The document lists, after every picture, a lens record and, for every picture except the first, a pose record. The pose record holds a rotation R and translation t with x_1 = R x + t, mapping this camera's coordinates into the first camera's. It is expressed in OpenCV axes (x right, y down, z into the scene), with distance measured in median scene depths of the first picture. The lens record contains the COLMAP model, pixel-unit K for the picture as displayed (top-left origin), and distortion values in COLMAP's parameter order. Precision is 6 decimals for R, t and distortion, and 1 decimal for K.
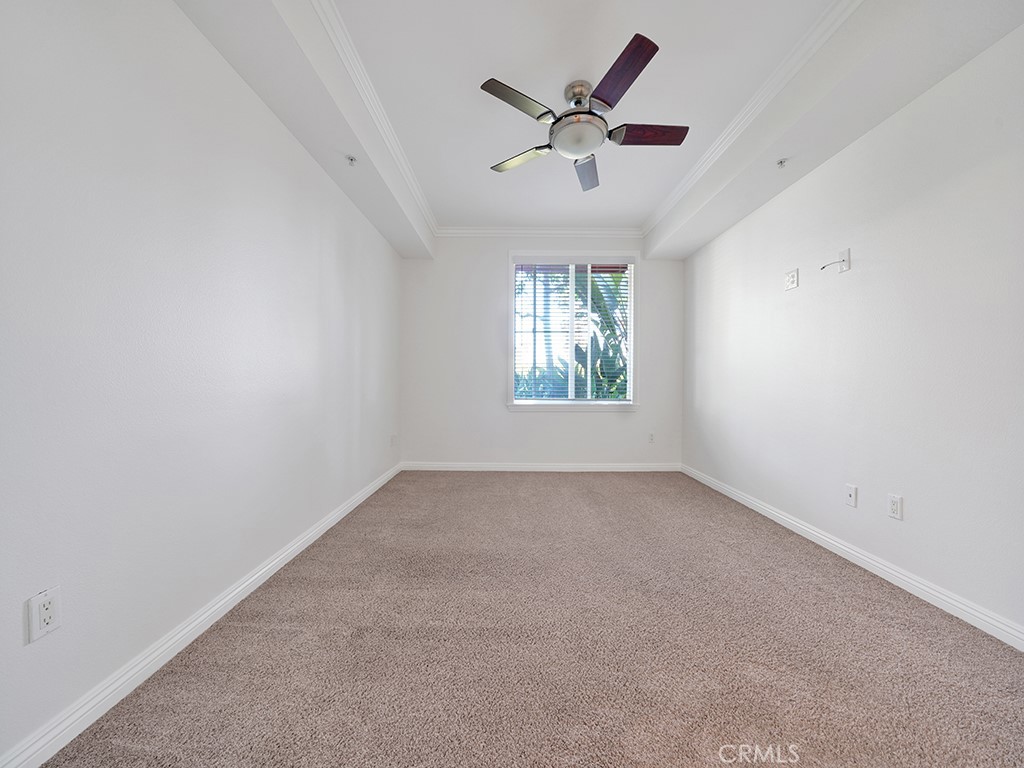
lens RADIAL K [[364.6, 0, 502.8], [0, 364.6, 382.9], [0, 0, 1]] dist [-0.021118, 0.001445]
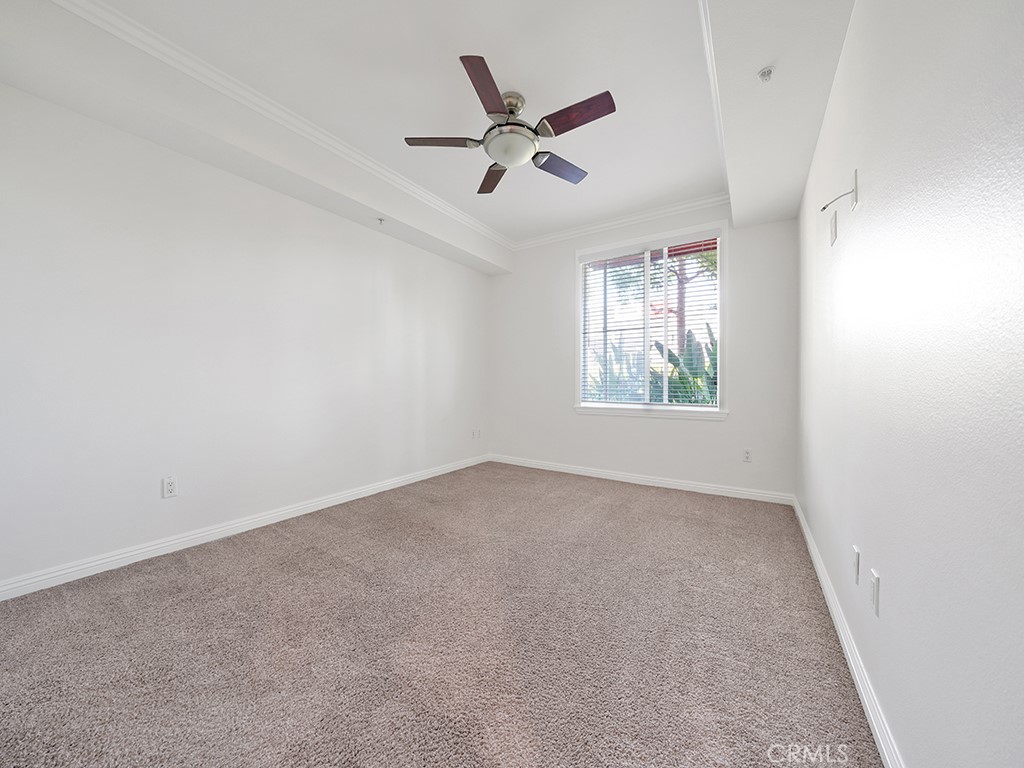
lens RADIAL K [[364.6, 0, 500.9], [0, 364.6, 383.5], [0, 0, 1]] dist [-0.021118, 0.001445]
pose [[0.829818, -0.002065, -0.558031, 0.408468], [-0.001615, 0.999980, -0.006102, 0.002675], [0.558032, 0.005965, 0.829798, 0.069010]]
